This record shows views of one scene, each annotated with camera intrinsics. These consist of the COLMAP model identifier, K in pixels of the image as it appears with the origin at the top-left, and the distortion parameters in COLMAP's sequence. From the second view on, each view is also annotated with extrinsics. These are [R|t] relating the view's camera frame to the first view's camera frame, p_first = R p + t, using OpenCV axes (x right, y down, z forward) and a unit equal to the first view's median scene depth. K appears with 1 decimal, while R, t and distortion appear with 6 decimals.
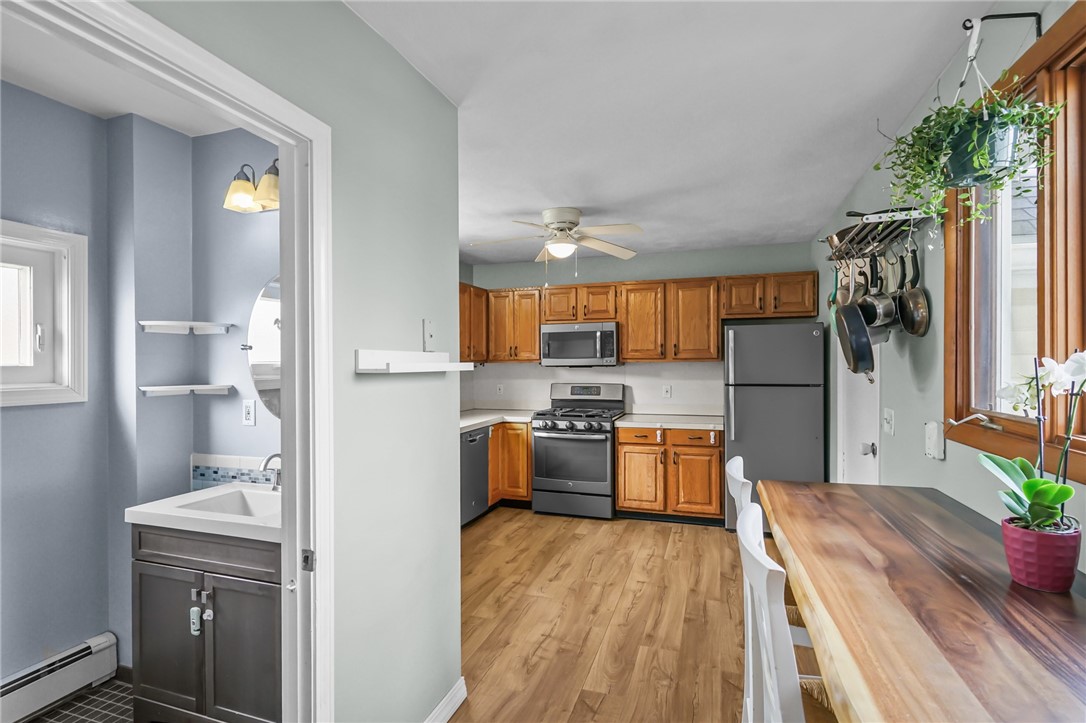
lens RADIAL K [[534.4, 0, 539.1], [0, 534.4, 362.5], [0, 0, 1]] dist [0.003541, -0.002442]
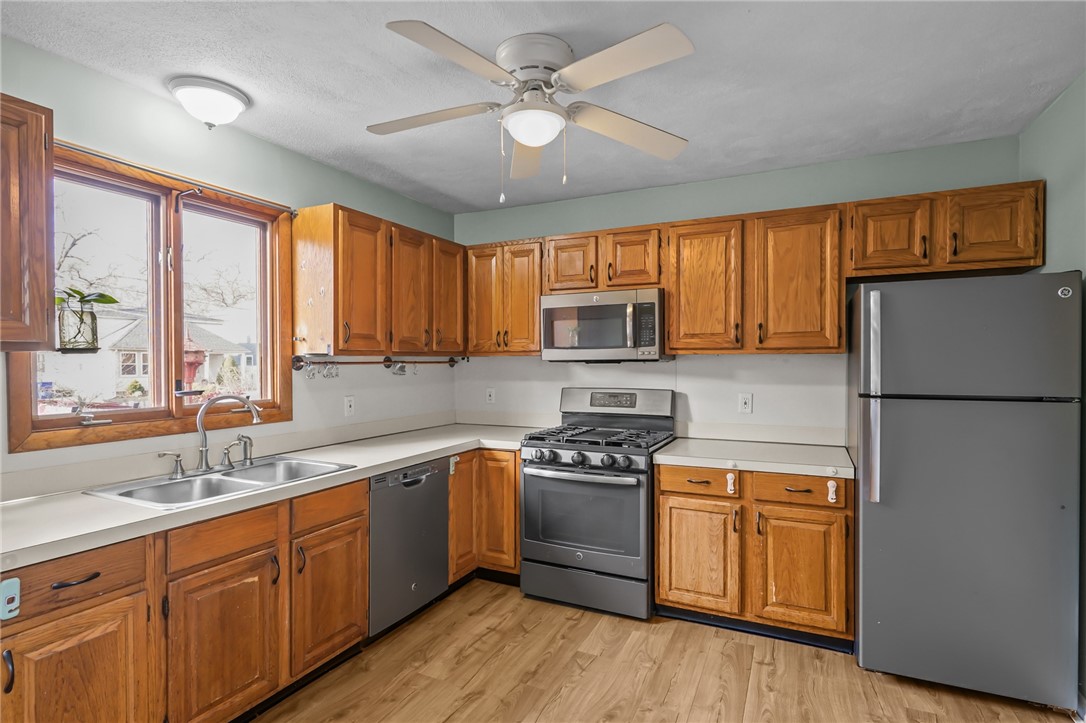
lens RADIAL K [[534.4, 0, 546.6], [0, 534.4, 365.4], [0, 0, 1]] dist [0.003541, -0.002442]
pose [[0.993287, 0.004081, -0.115605, 0.091281], [-0.003299, 0.999970, 0.006959, 0.008330], [0.115630, -0.006531, 0.993271, 0.398716]]
